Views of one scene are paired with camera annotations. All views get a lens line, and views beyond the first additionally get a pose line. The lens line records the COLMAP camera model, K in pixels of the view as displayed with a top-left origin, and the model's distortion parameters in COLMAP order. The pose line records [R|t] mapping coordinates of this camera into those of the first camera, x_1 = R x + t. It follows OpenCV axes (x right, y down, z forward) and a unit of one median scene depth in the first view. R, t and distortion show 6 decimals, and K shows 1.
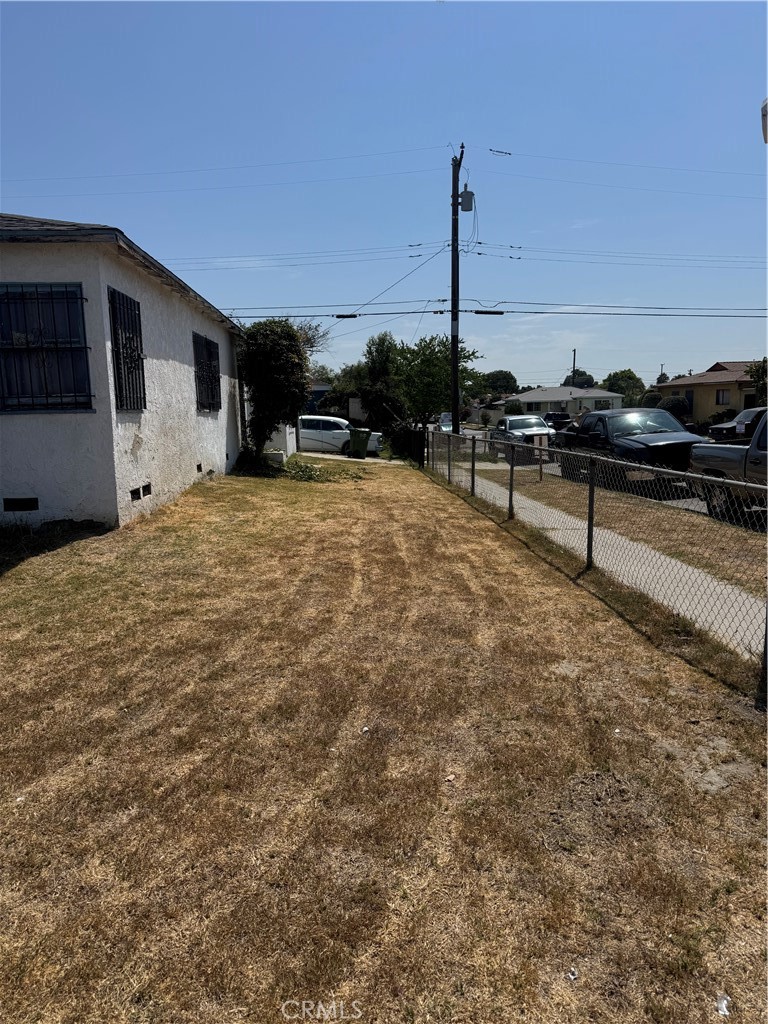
lens RADIAL K [[723.3, 0, 377.3], [0, 723.3, 528.7], [0, 0, 1]] dist [0.137224, -0.246908]
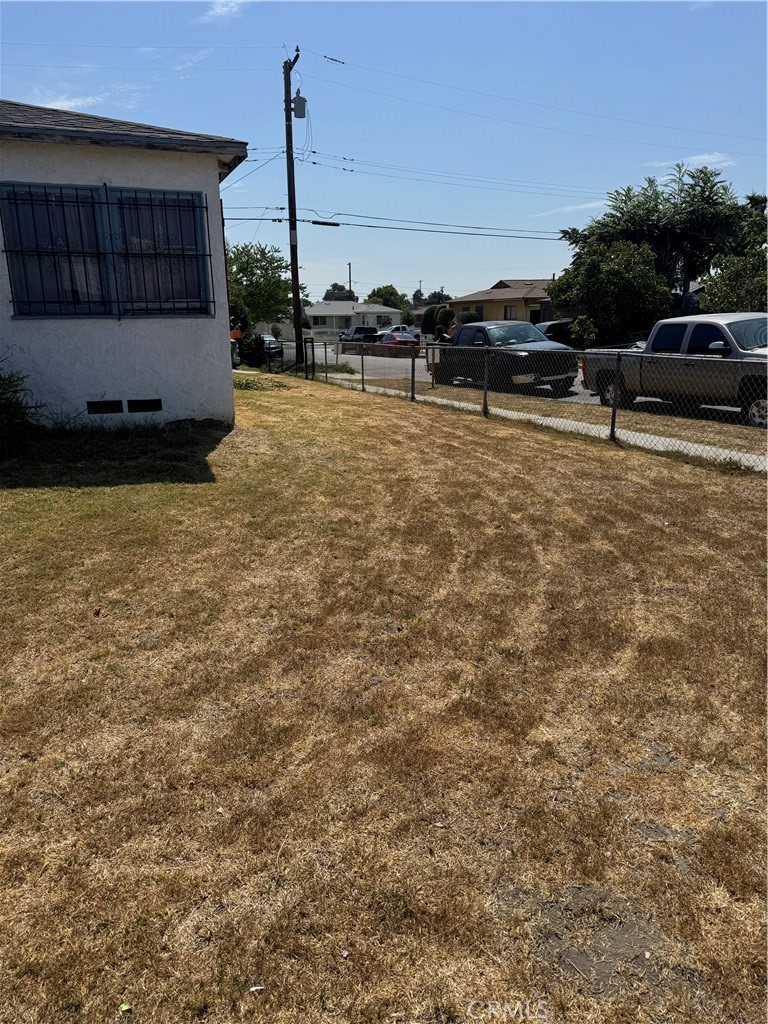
lens RADIAL K [[723.3, 0, 377.3], [0, 723.3, 528.7], [0, 0, 1]] dist [0.137224, -0.246908]
pose [[0.949242, -0.080971, 0.303946, -0.128230], [0.046730, 0.991879, 0.118293, 0.008832], [-0.311056, -0.098085, 0.945317, -0.033723]]
